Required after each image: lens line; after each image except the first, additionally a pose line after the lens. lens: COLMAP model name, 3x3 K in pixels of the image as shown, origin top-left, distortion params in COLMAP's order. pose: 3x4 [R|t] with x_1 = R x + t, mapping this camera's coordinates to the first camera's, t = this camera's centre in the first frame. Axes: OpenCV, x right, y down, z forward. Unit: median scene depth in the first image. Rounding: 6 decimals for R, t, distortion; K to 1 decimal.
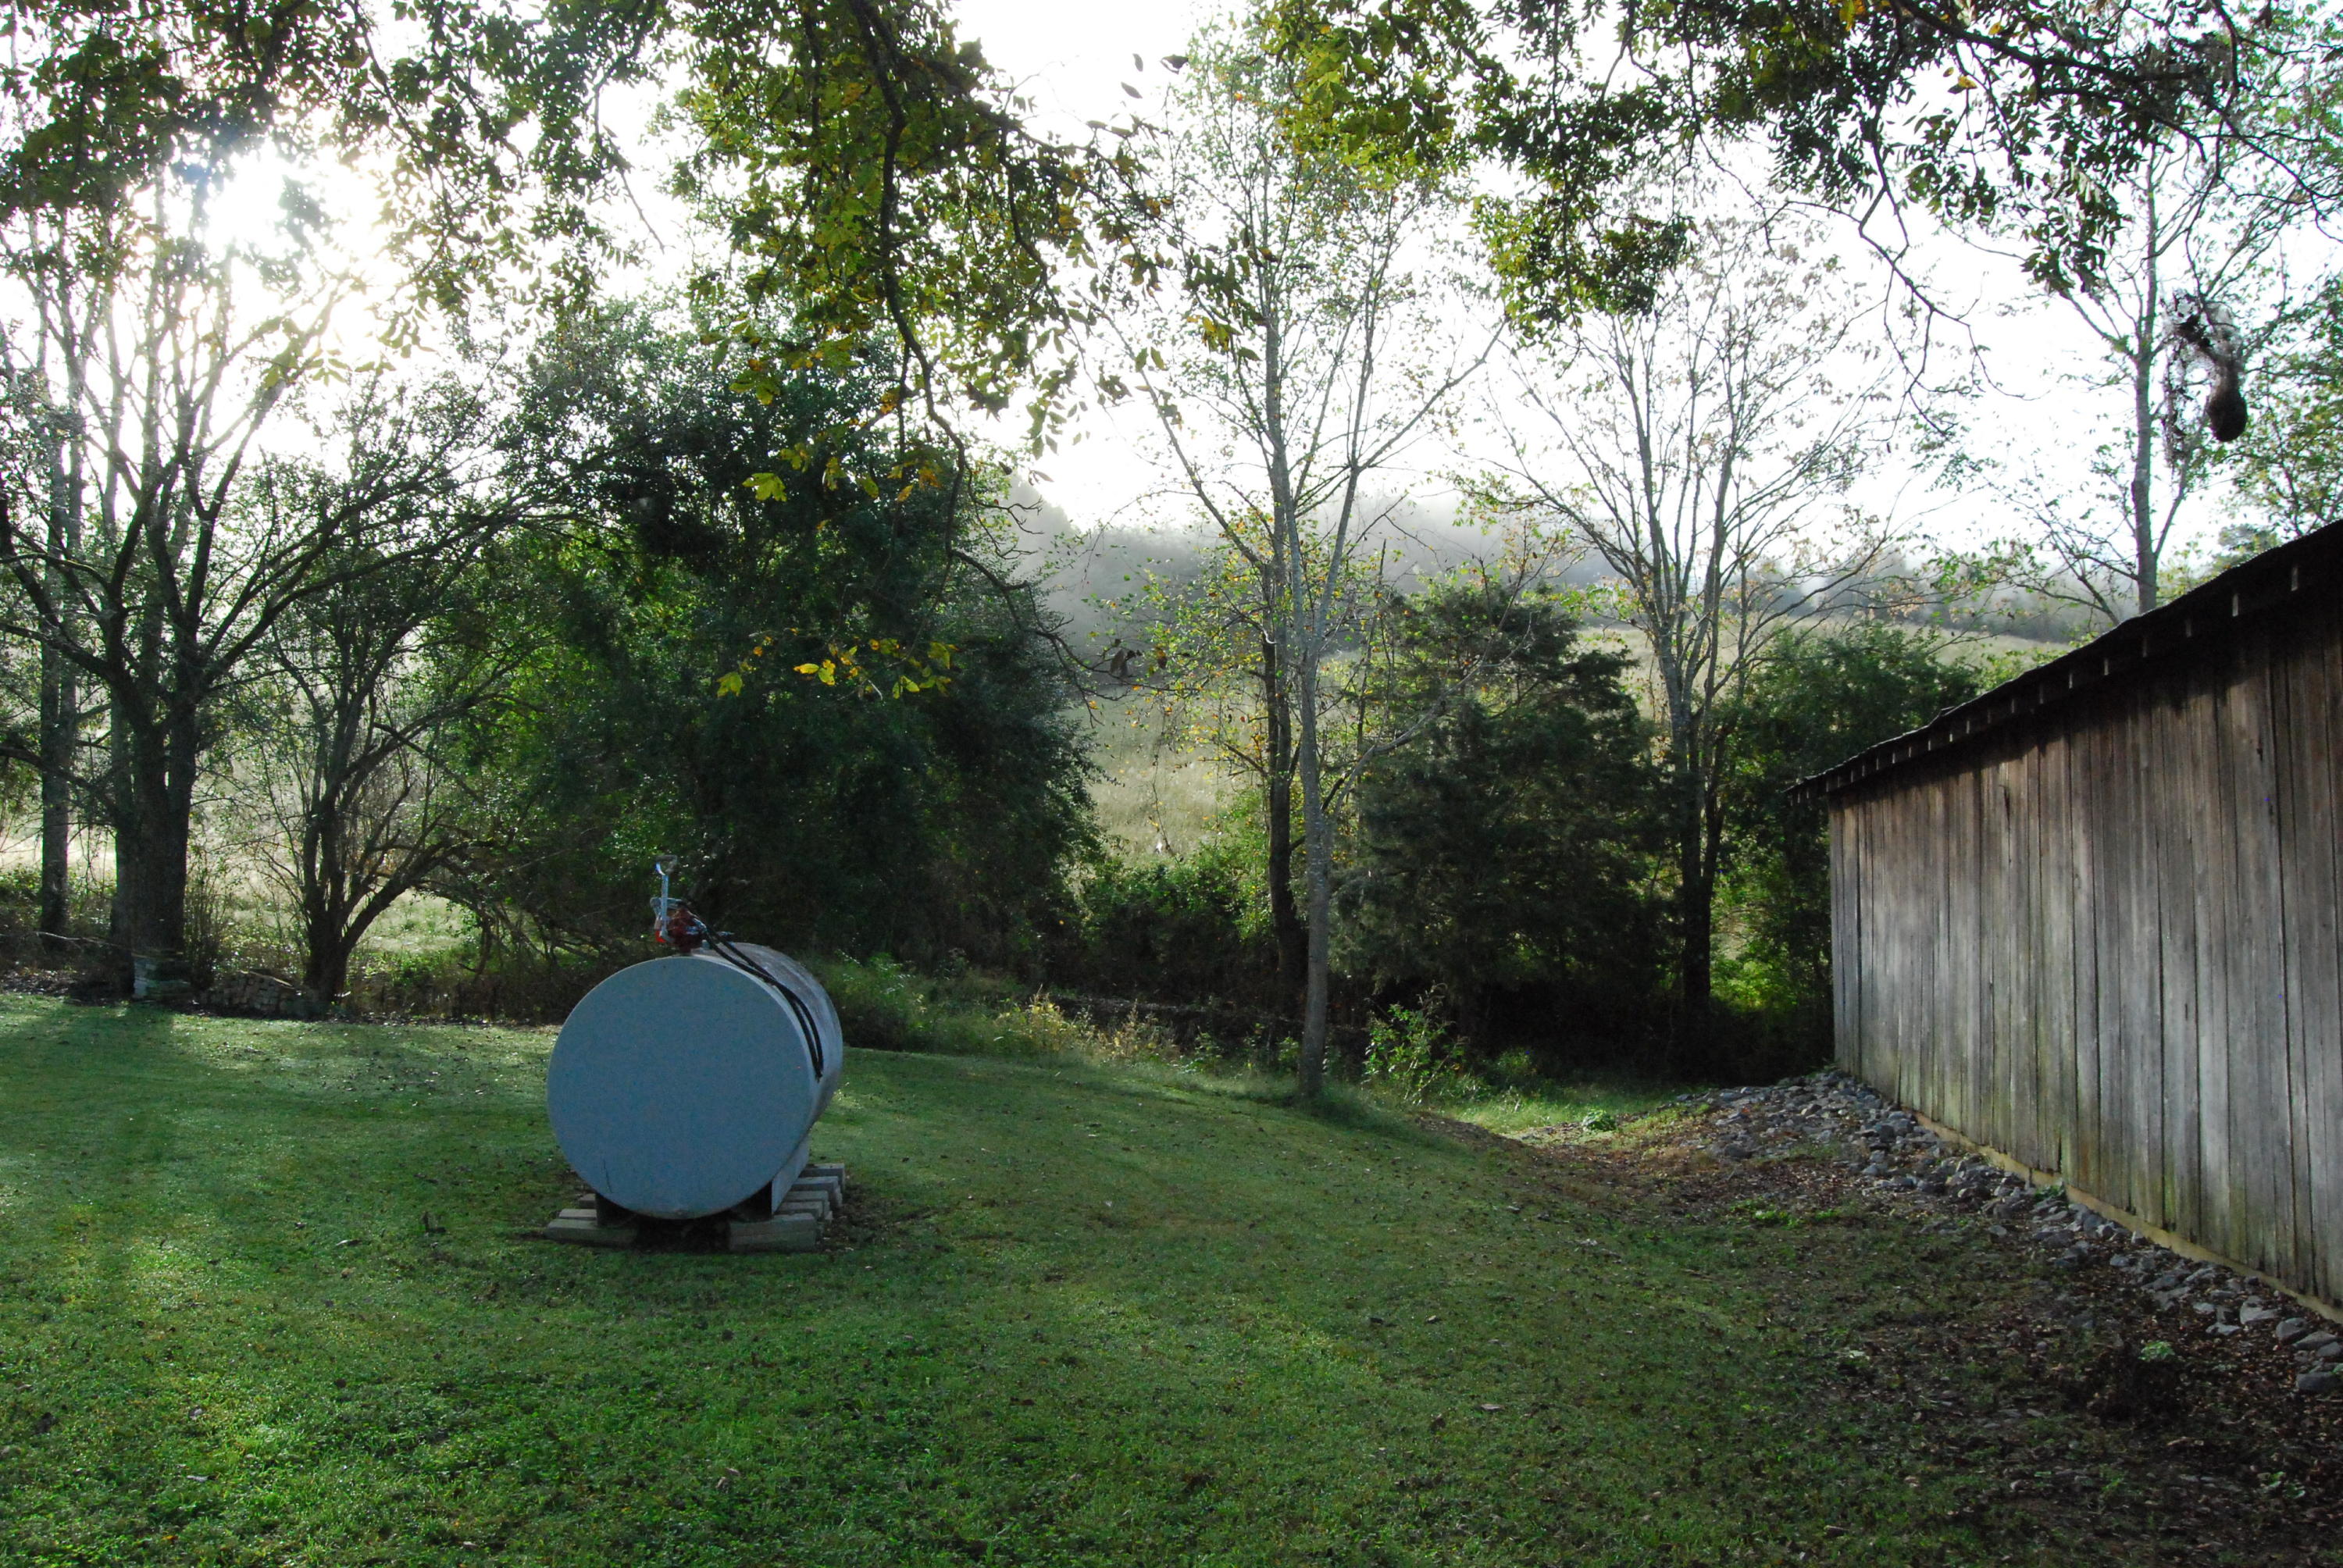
lens RADIAL K [[1844.0, 0, 1171.5], [0, 1844.0, 784.0], [0, 0, 1]] dist [-0.094625, 0.035602]
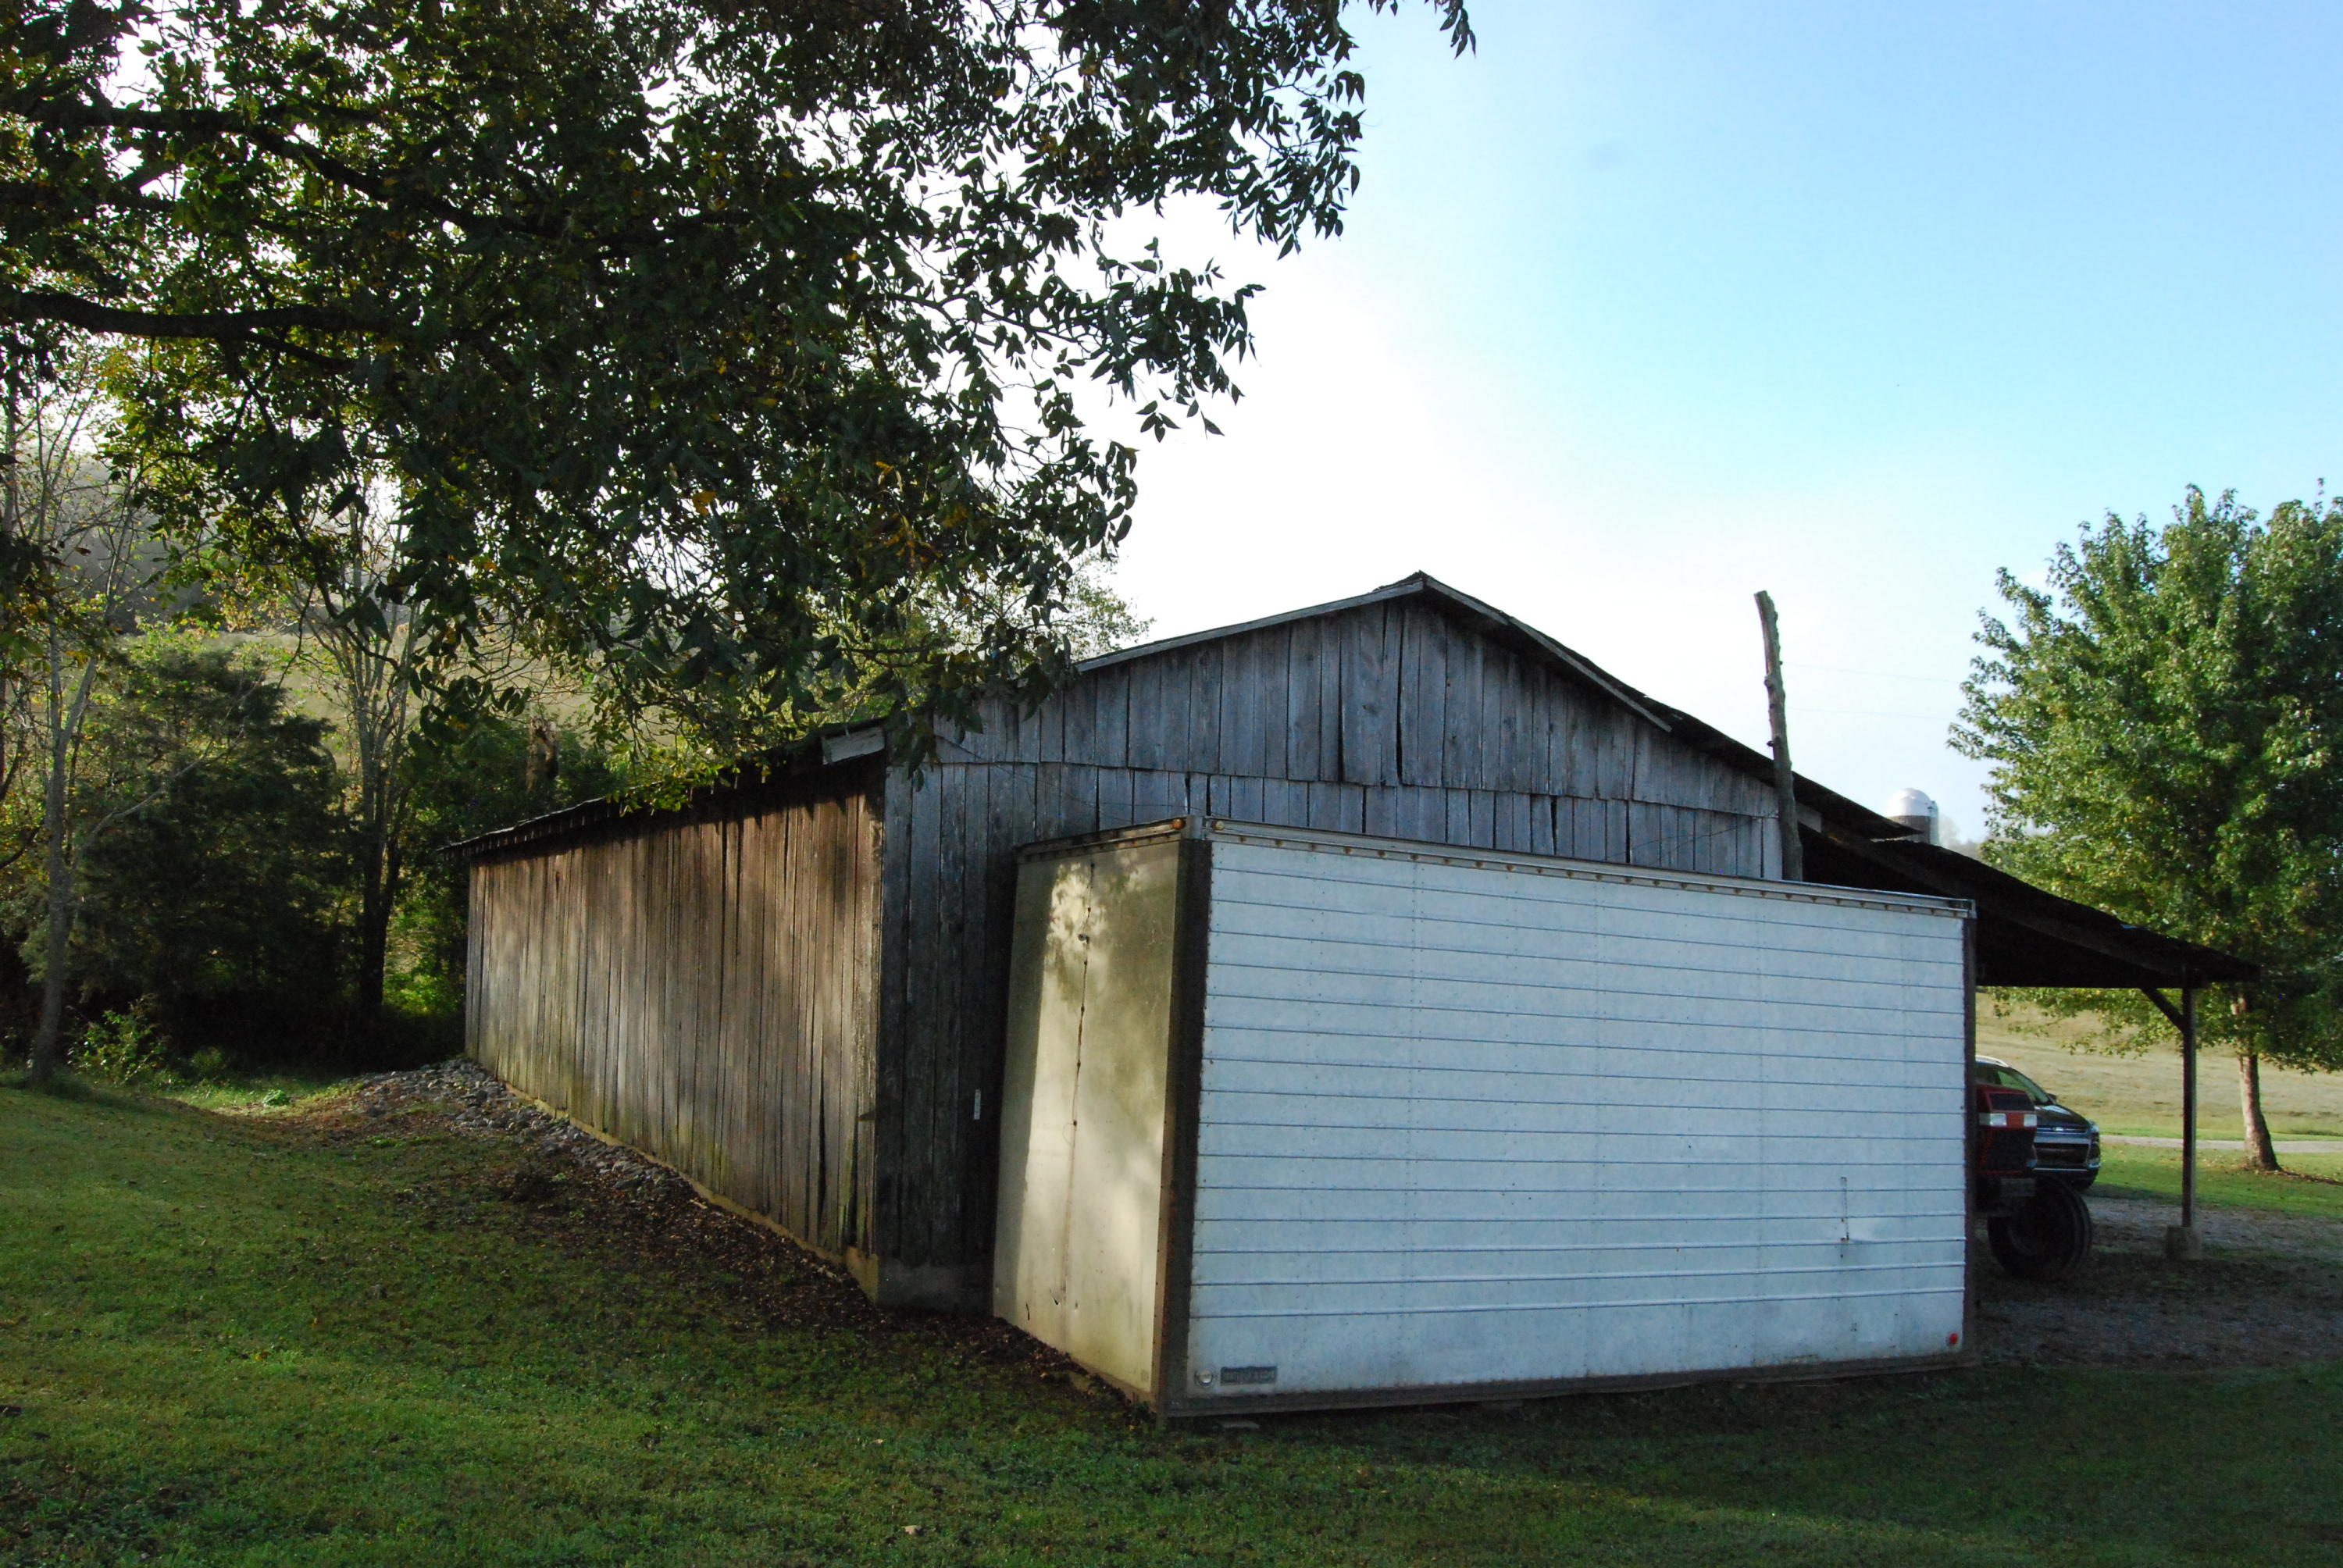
lens RADIAL K [[1844.0, 0, 1171.5], [0, 1844.0, 784.0], [0, 0, 1]] dist [-0.094625, 0.035602]
pose [[0.779655, 0.059444, 0.623381, -0.070181], [-0.056491, 0.998102, -0.024524, -0.037699], [-0.623656, -0.016095, 0.781534, -0.337043]]
